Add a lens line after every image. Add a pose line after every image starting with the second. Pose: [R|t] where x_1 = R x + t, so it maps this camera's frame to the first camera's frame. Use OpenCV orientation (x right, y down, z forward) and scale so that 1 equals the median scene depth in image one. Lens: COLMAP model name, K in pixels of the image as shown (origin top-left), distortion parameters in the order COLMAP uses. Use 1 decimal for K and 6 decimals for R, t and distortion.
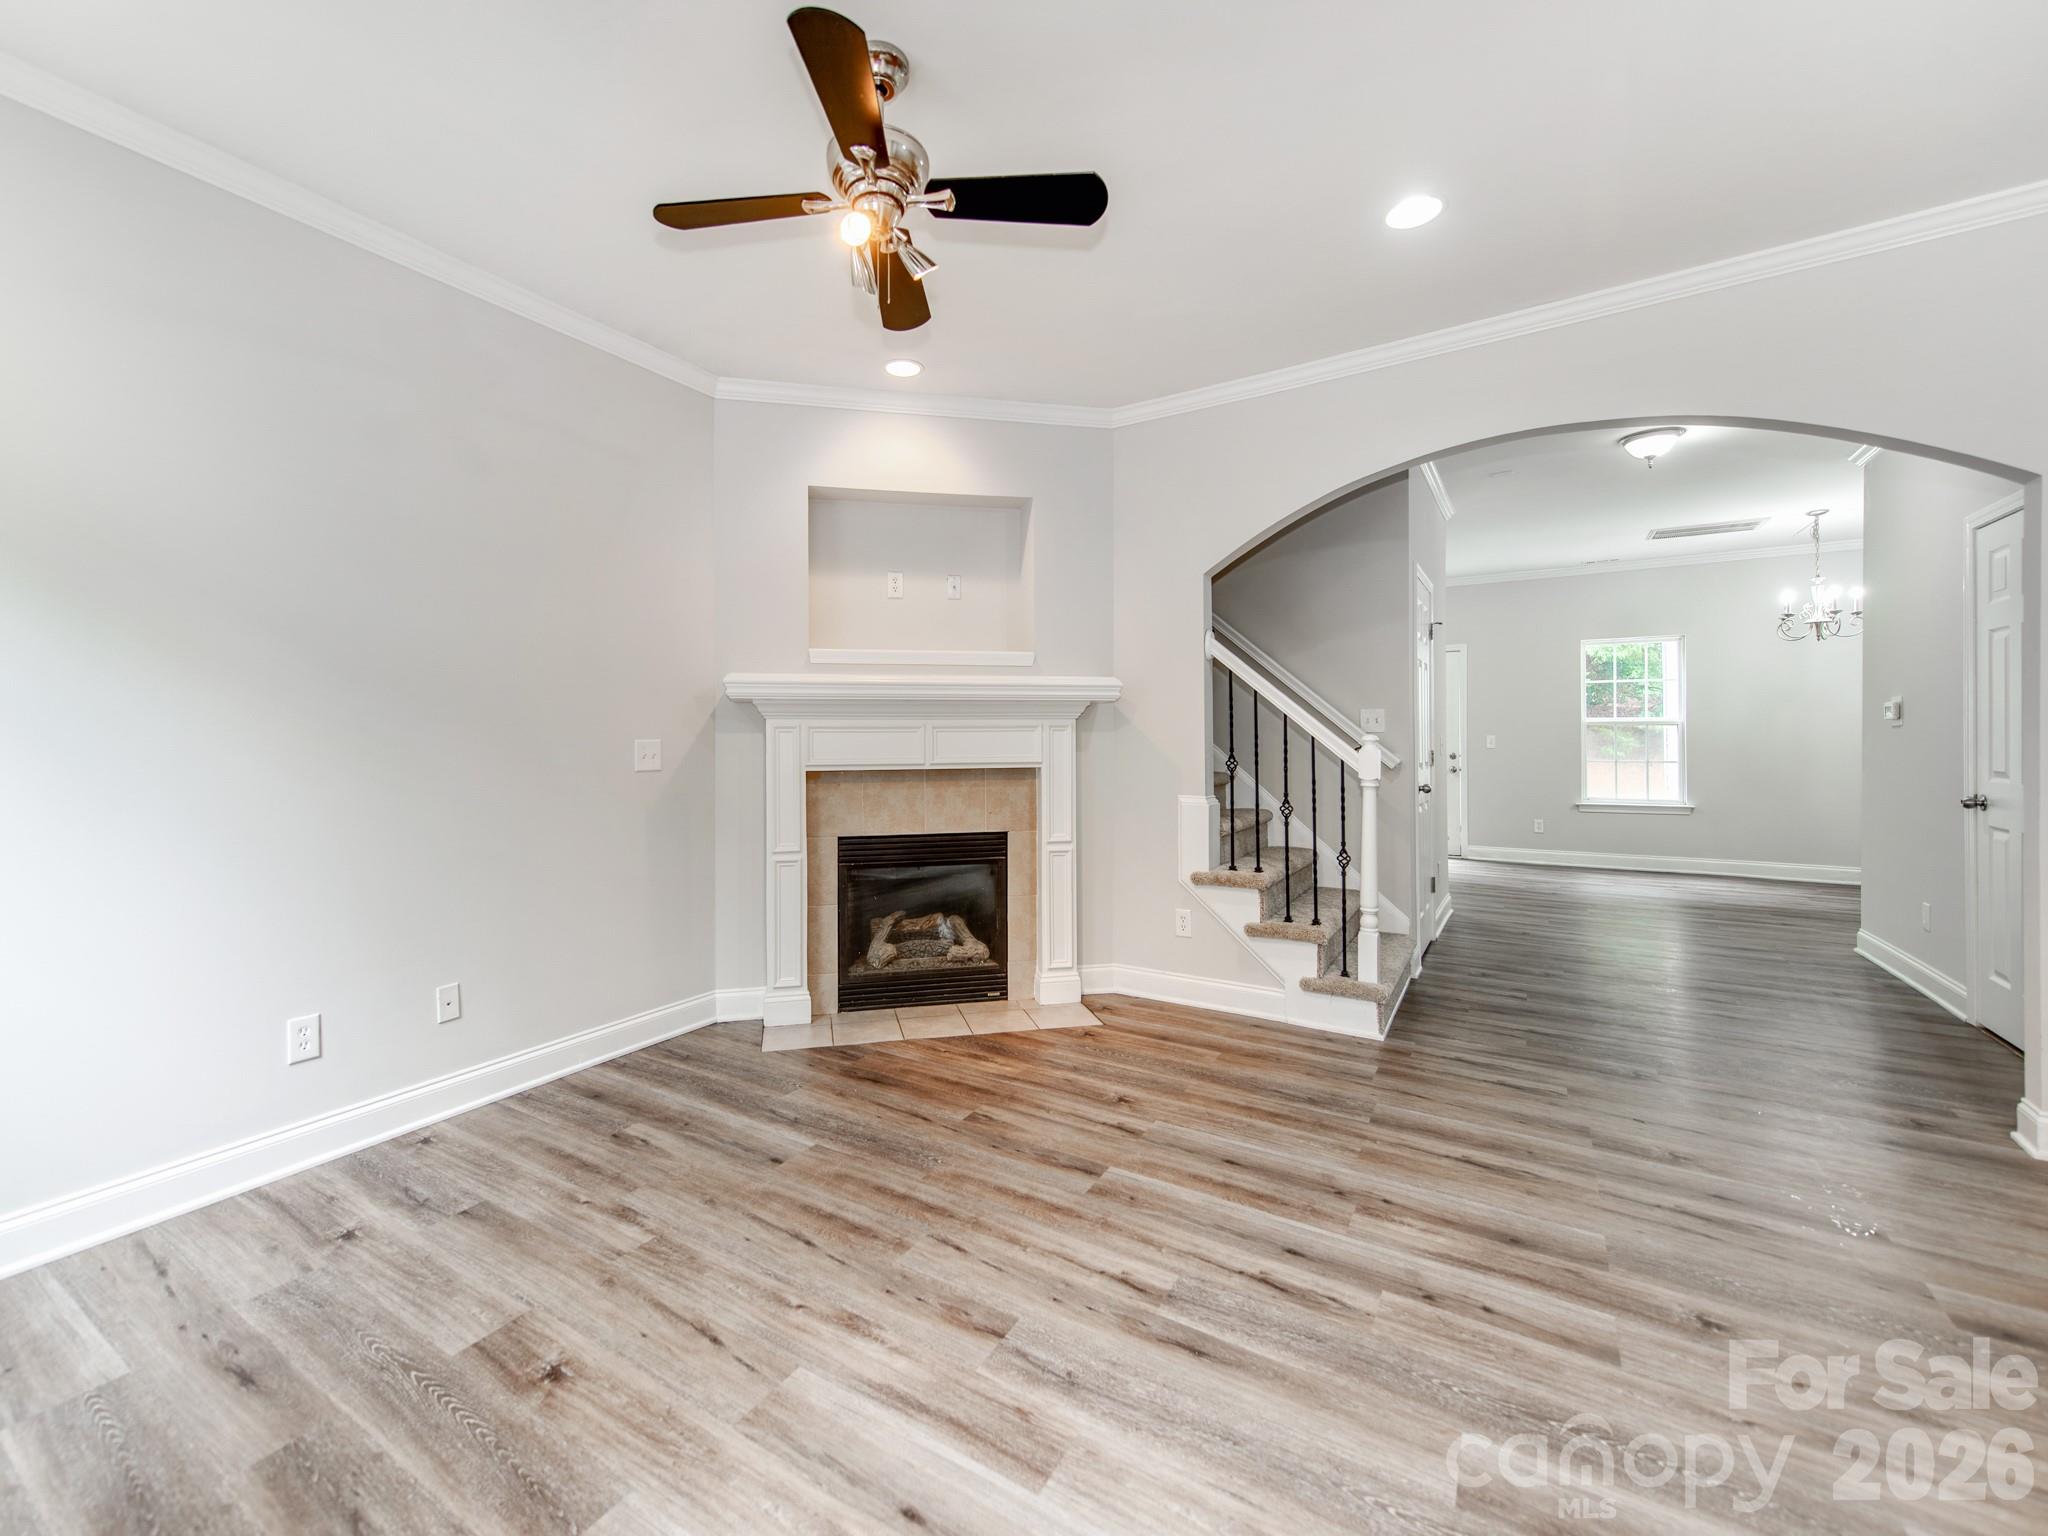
lens RADIAL K [[849.6, 0, 1009.1], [0, 849.6, 738.5], [0, 0, 1]] dist [0.017401, -0.000485]
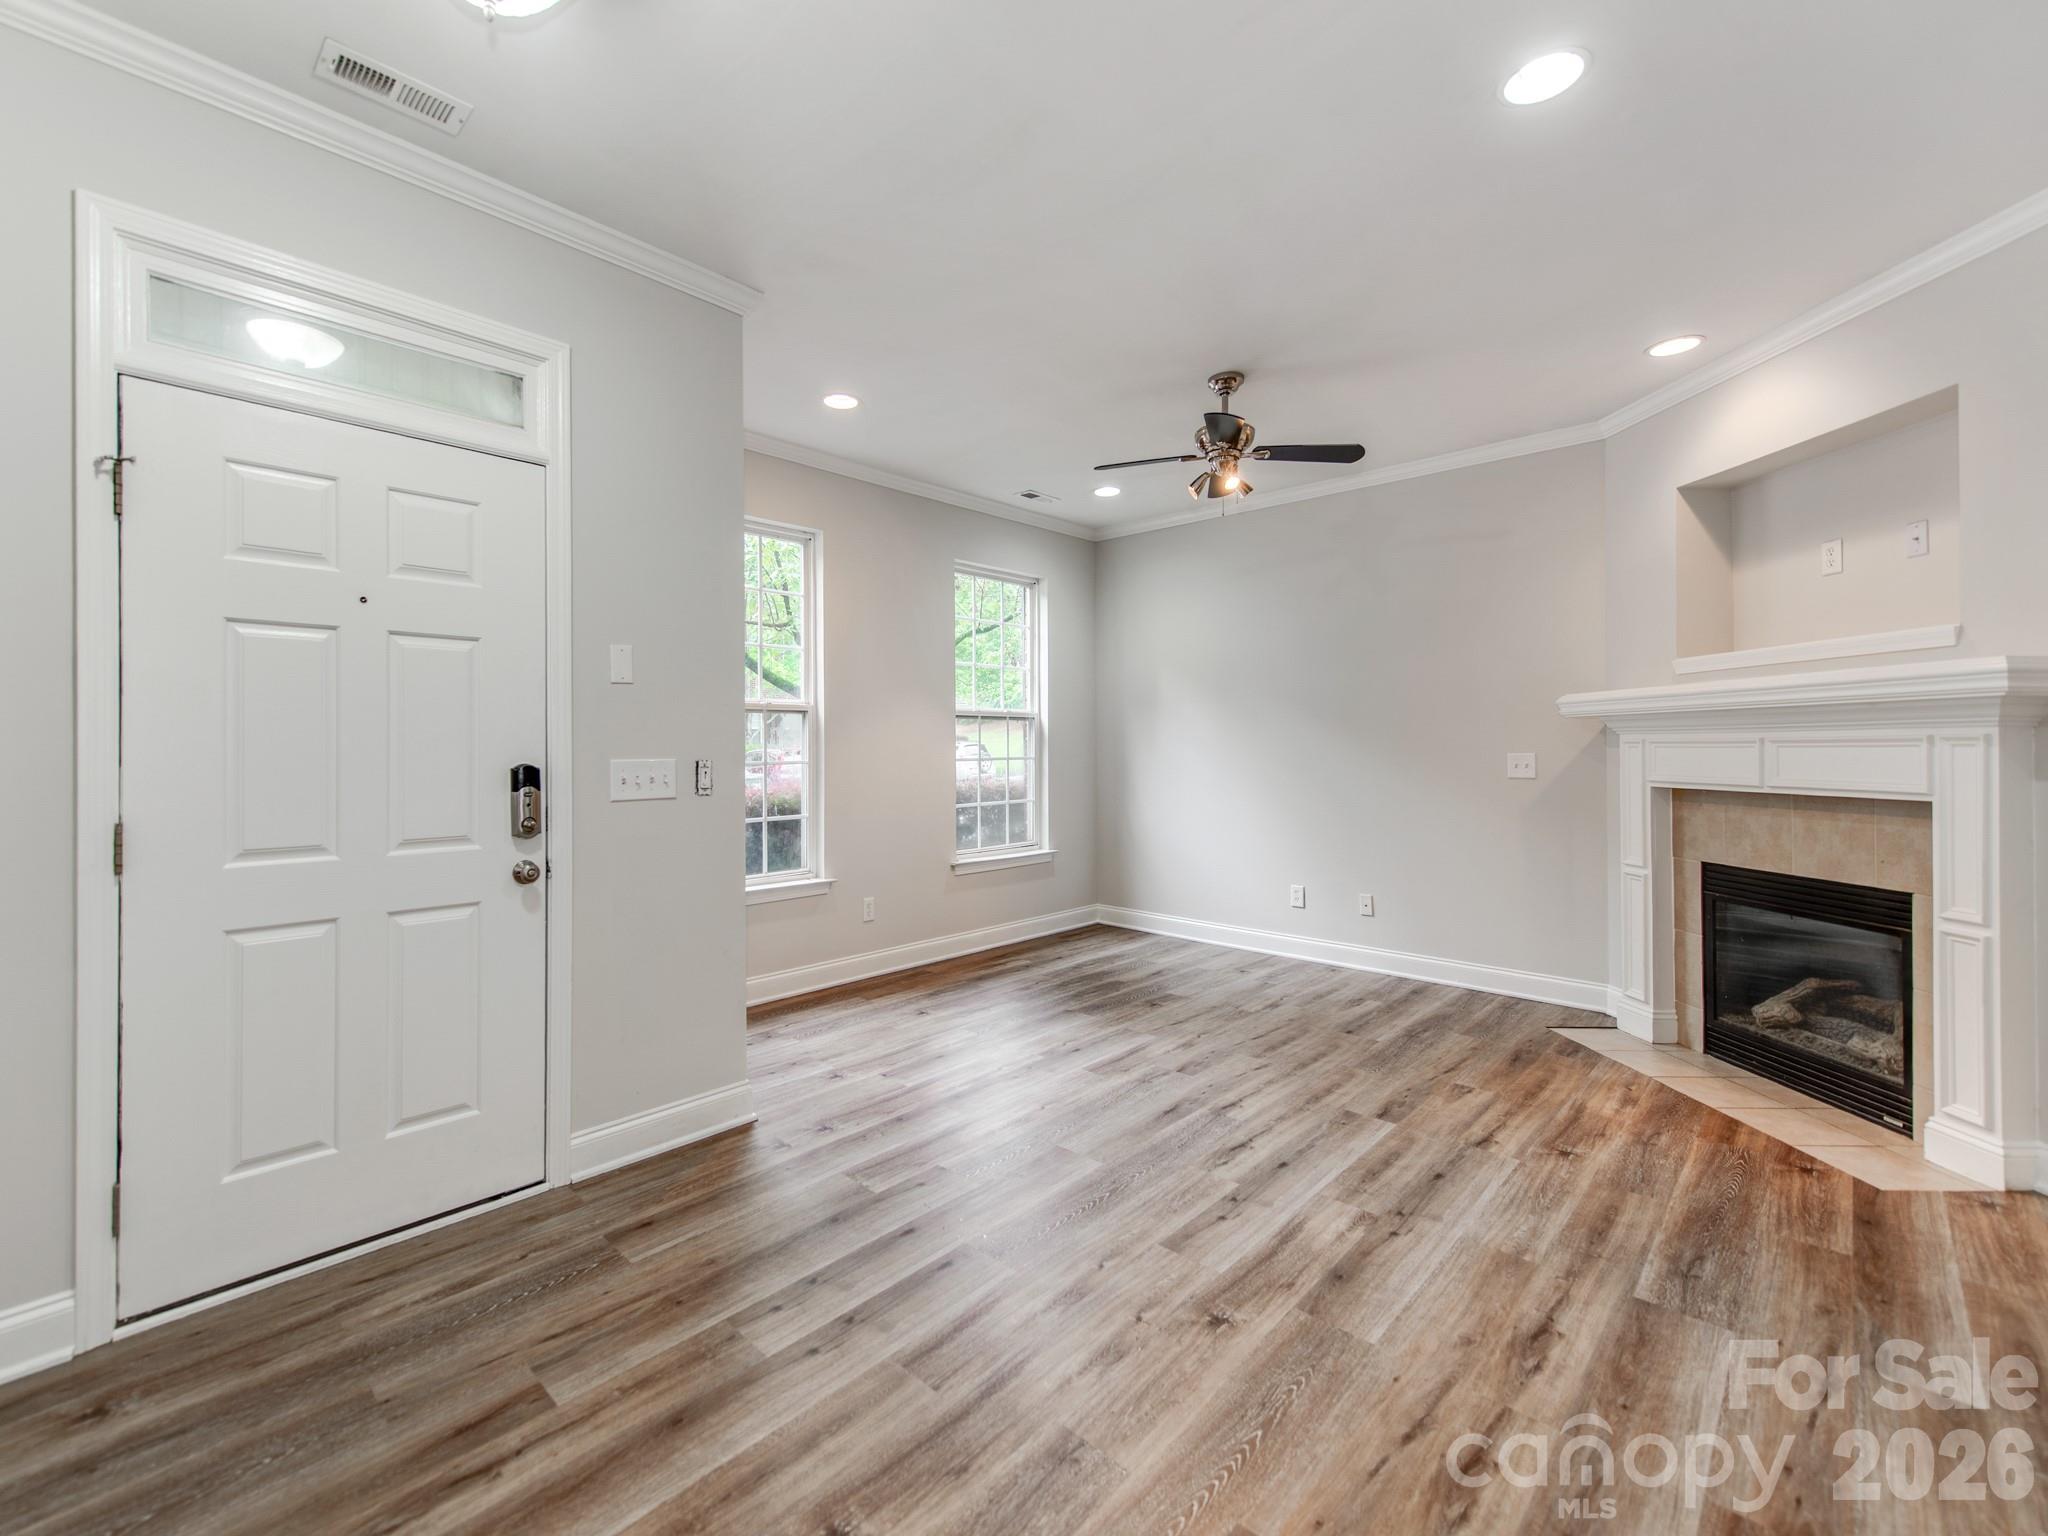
lens RADIAL K [[873.2, 0, 985.5], [0, 873.2, 761.9], [0, 0, 1]] dist [0.001532, 0.000008]
pose [[-0.195269, 0.019773, -0.980550, 0.963094], [-0.001122, 0.999792, 0.020385, -0.010709], [0.980749, 0.005081, -0.195206, 0.472977]]
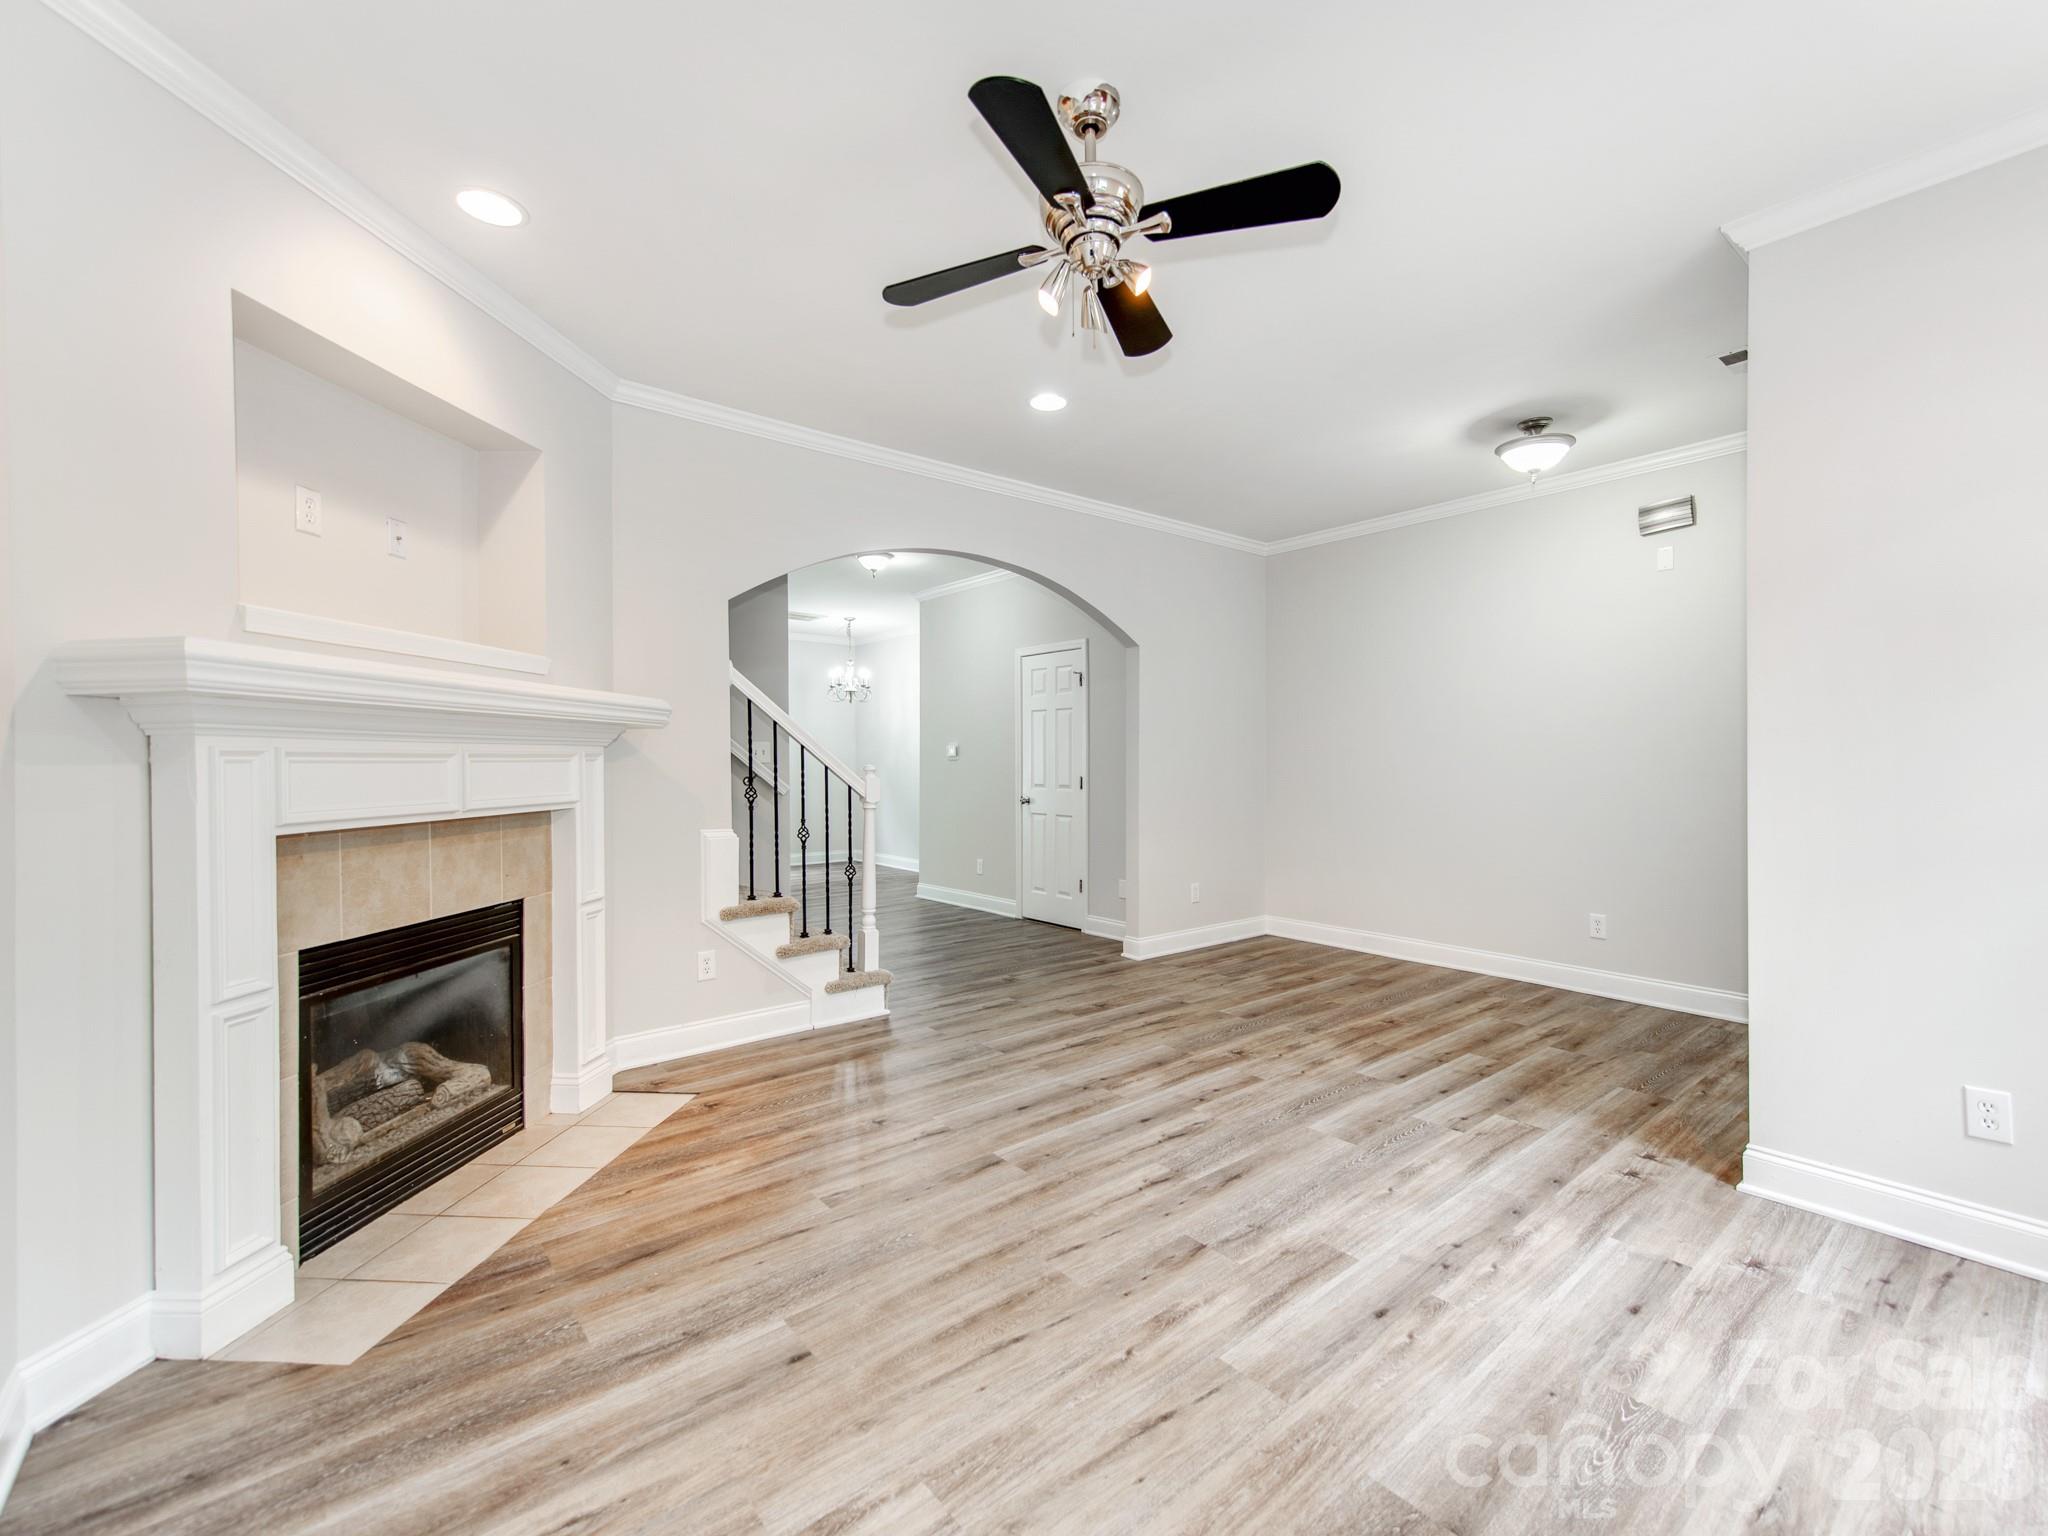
lens RADIAL K [[828.3, 0, 1019.0], [0, 828.3, 788.8], [0, 0, 1]] dist [0.018399, -0.000440]
pose [[0.345747, -0.030879, 0.937820, -0.605428], [0.005827, 0.999510, 0.030762, -0.004256], [-0.938310, -0.005171, 0.345758, 0.413780]]
